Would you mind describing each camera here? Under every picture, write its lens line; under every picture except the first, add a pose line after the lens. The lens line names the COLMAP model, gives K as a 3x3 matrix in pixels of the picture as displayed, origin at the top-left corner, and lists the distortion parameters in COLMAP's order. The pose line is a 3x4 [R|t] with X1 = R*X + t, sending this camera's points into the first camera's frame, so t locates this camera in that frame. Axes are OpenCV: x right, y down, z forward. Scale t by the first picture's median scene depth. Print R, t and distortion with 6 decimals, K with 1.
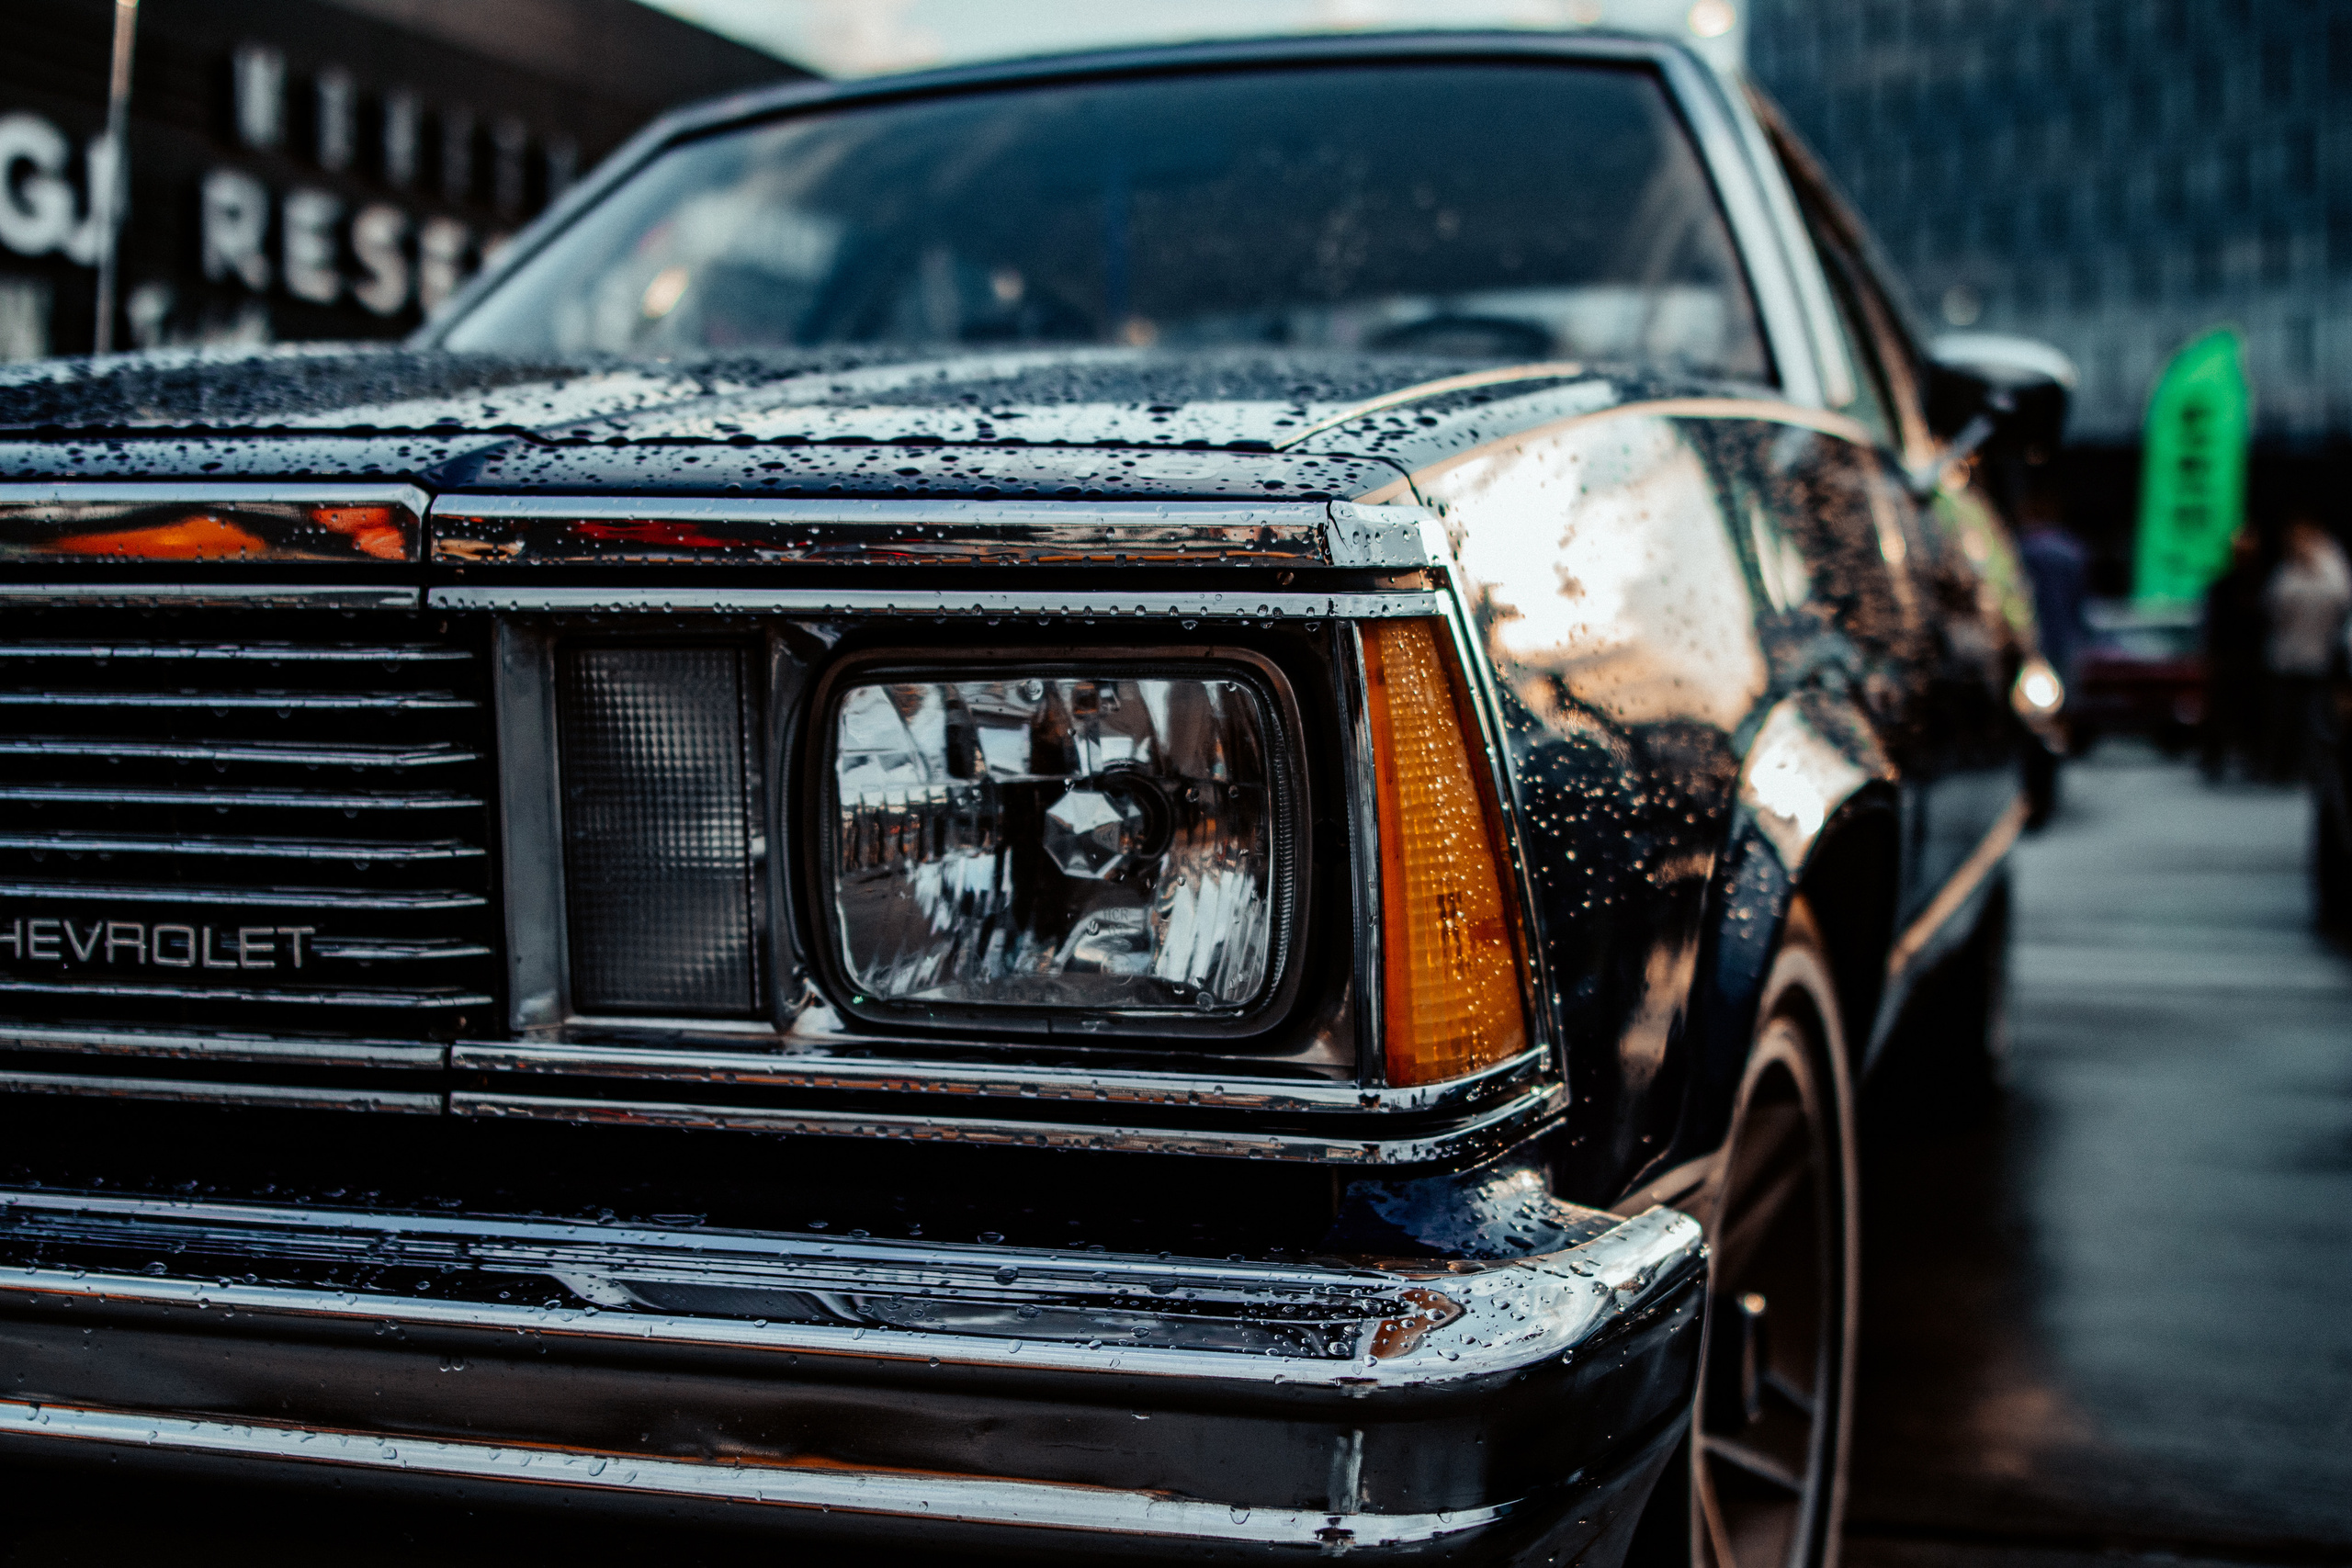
lens RADIAL K [[2884.3, 0, 1176.0], [0, 2884.3, 784.0], [0, 0, 1]] dist [-0.027093, -0.023767]
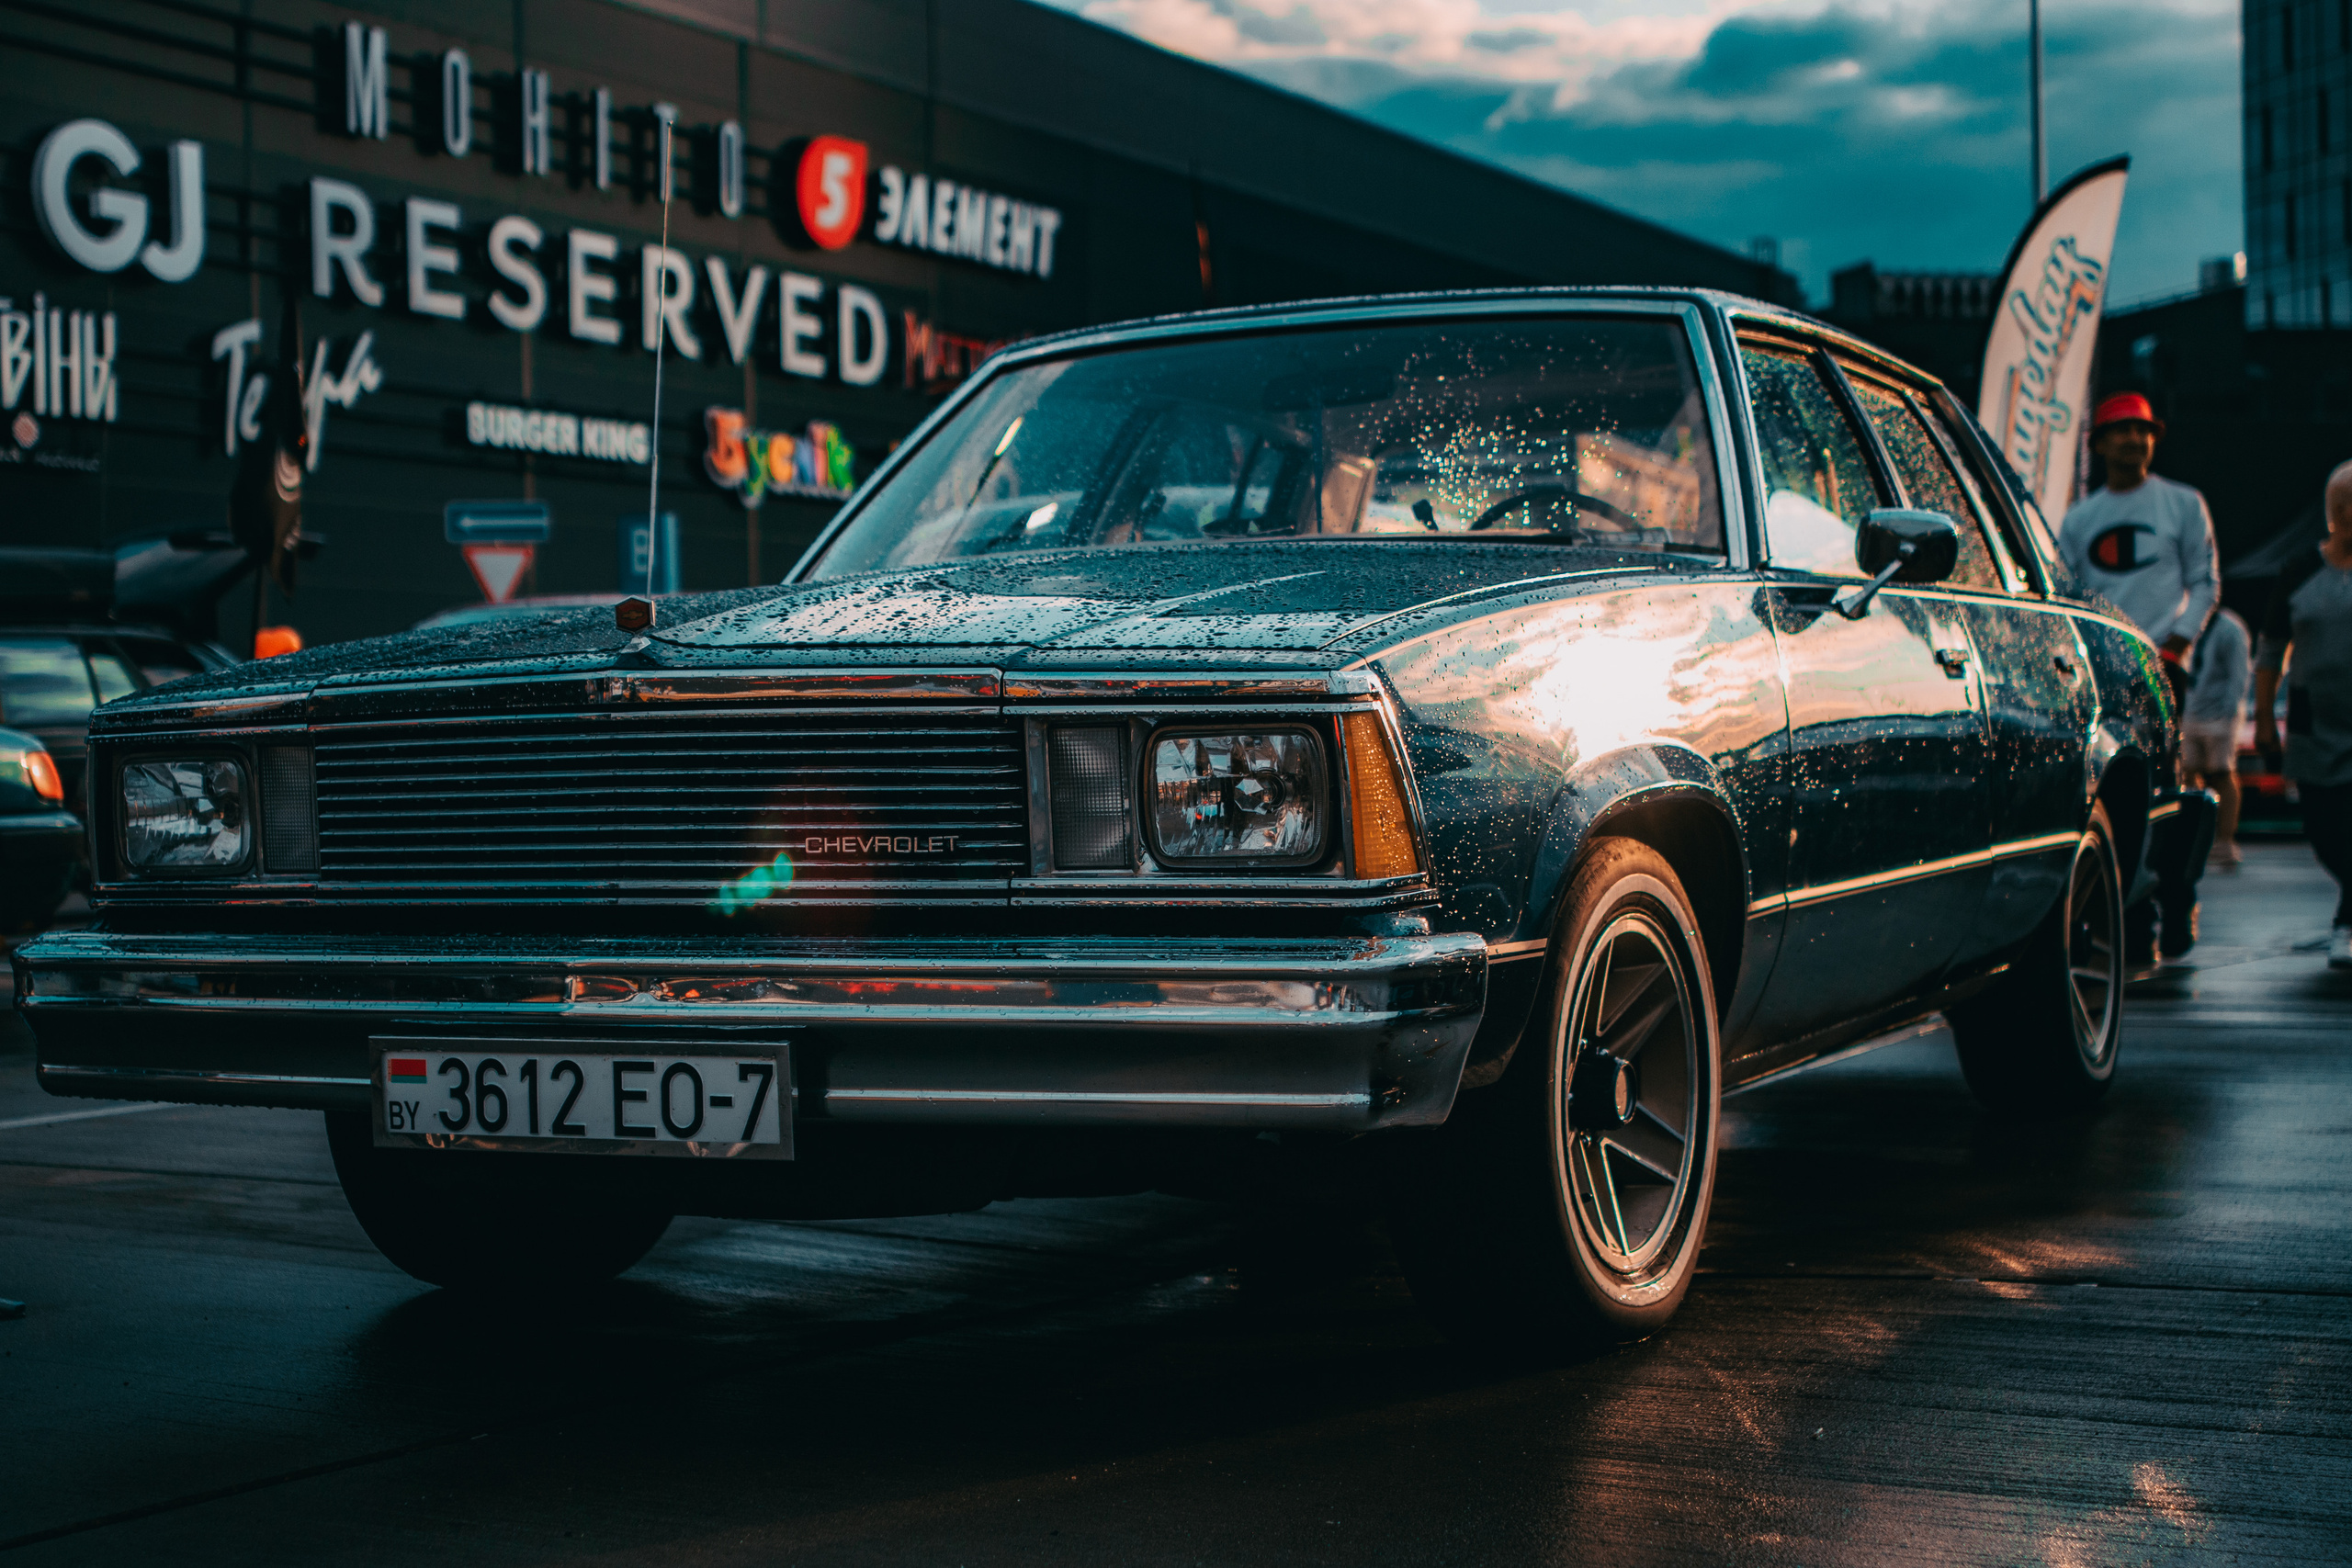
lens RADIAL K [[3741.0, 0, 1176.0], [0, 3741.0, 784.0], [0, 0, 1]] dist [-0.003875, -0.002894]
pose [[0.995811, -0.017576, -0.089729, 0.204673], [0.014663, 0.999347, -0.033018, 0.117357], [0.090251, 0.031564, 0.995419, -2.370964]]
